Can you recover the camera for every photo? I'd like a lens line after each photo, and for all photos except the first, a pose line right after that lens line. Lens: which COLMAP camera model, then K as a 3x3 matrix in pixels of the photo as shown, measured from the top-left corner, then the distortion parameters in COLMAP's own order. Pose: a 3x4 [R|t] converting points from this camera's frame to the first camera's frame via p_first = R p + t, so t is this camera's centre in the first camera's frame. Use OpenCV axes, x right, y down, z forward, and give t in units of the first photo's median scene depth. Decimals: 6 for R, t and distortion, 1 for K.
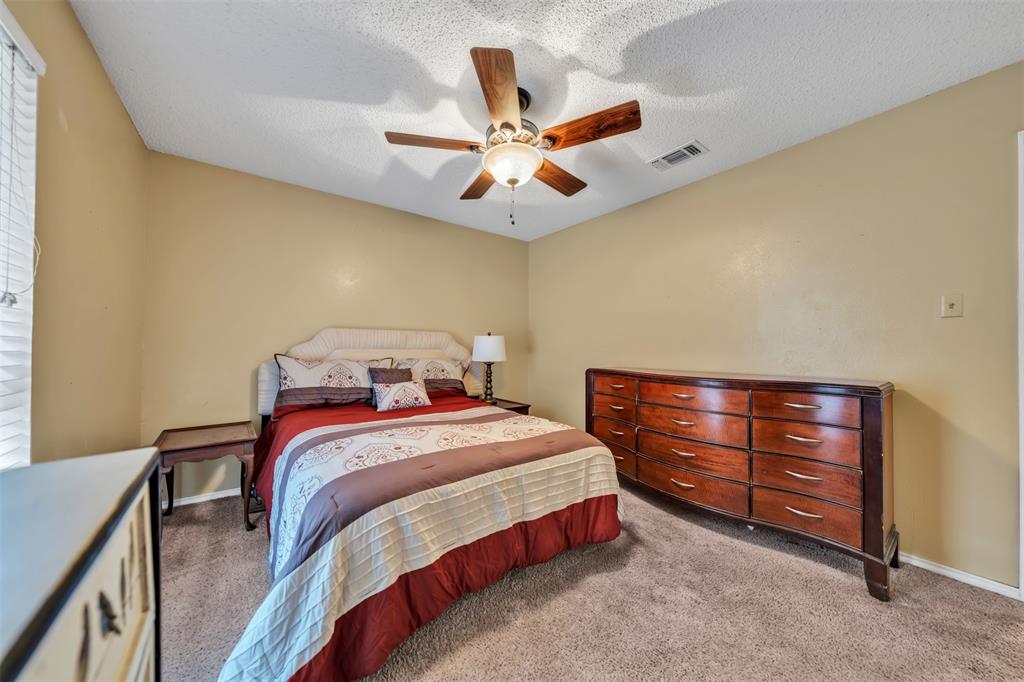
lens RADIAL K [[354.0, 0, 511.0], [0, 354.0, 342.8], [0, 0, 1]] dist [0.002044, 0.000071]
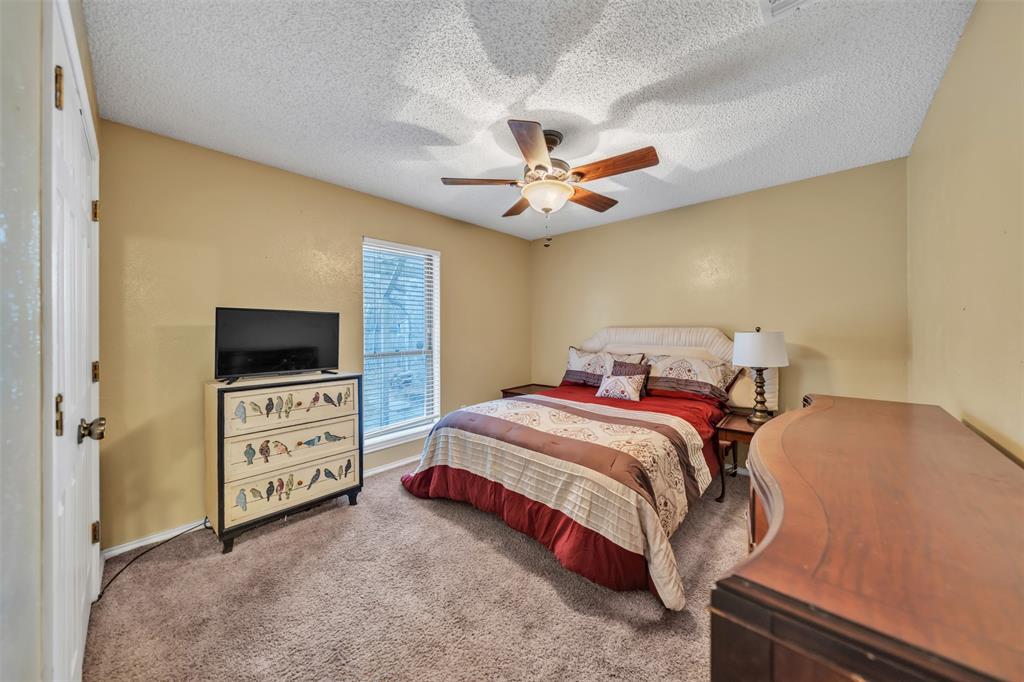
lens RADIAL K [[354.0, 0, 511.0], [0, 354.0, 335.6], [0, 0, 1]] dist [0.002044, 0.000071]
pose [[0.159226, 0.010479, -0.987187, 1.125413], [0.013742, 0.999823, 0.012830, -0.055897], [0.987147, -0.015609, 0.159053, 0.703232]]
